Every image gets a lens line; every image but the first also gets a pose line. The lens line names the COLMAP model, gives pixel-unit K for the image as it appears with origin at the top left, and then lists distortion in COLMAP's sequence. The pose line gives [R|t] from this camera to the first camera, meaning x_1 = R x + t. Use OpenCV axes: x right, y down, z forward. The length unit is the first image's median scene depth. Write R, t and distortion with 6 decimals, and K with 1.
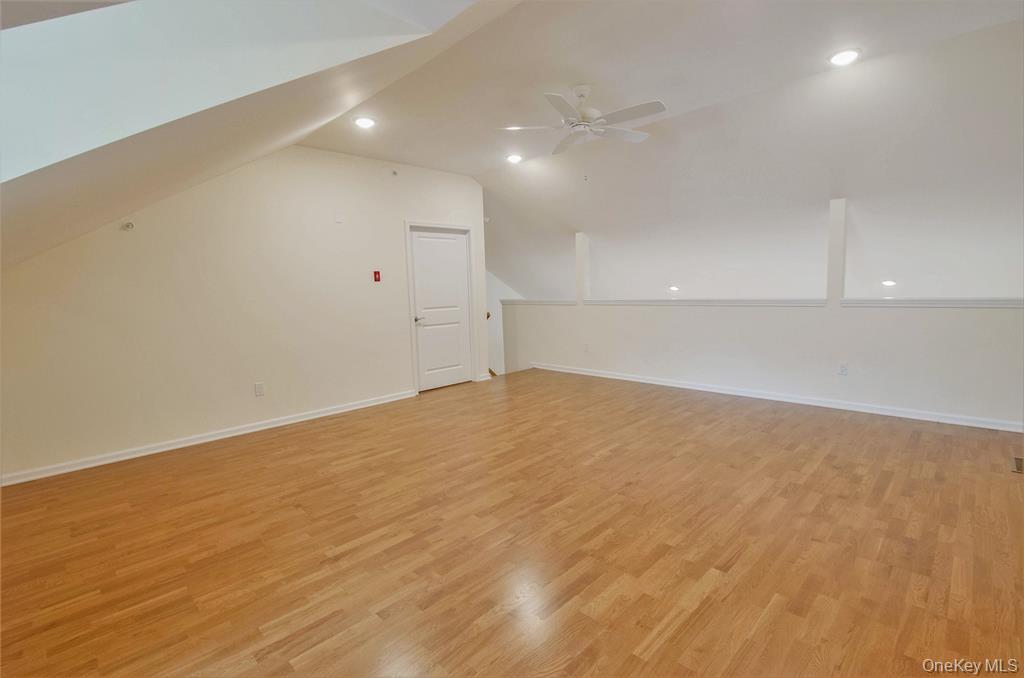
lens RADIAL K [[468.6, 0, 512.0], [0, 468.6, 339.0], [0, 0, 1]] dist [-0.002040, -0.001042]
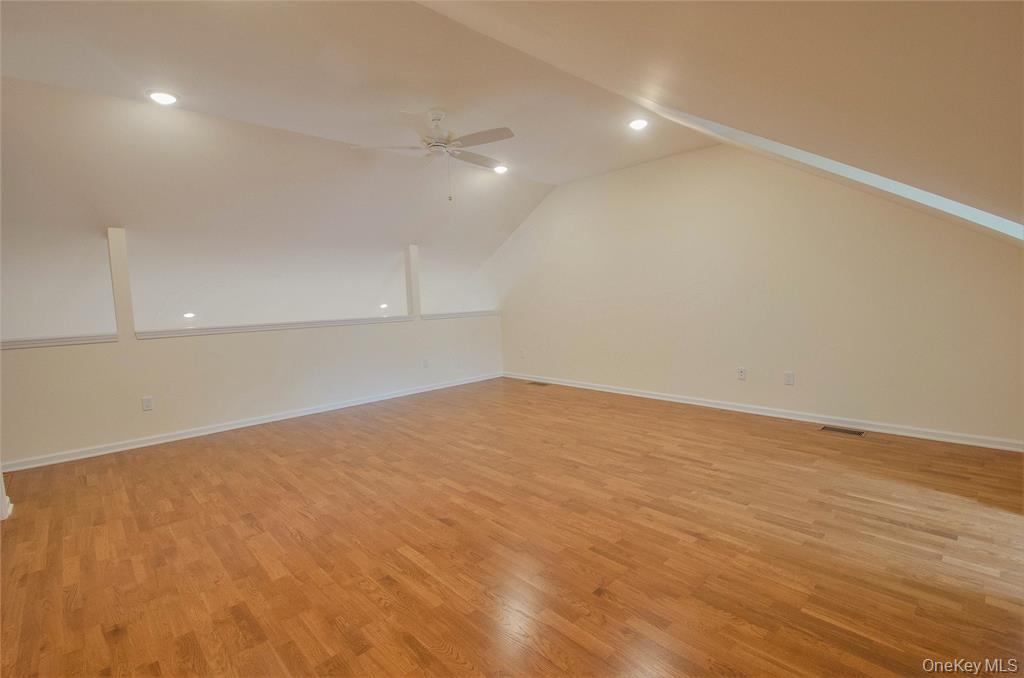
lens RADIAL K [[468.6, 0, 512.0], [0, 468.6, 339.0], [0, 0, 1]] dist [-0.002040, -0.001042]
pose [[0.027139, -0.061488, 0.997739, -1.158312], [0.149353, 0.987153, 0.056774, -0.084838], [-0.988411, 0.147474, 0.035974, 1.059387]]
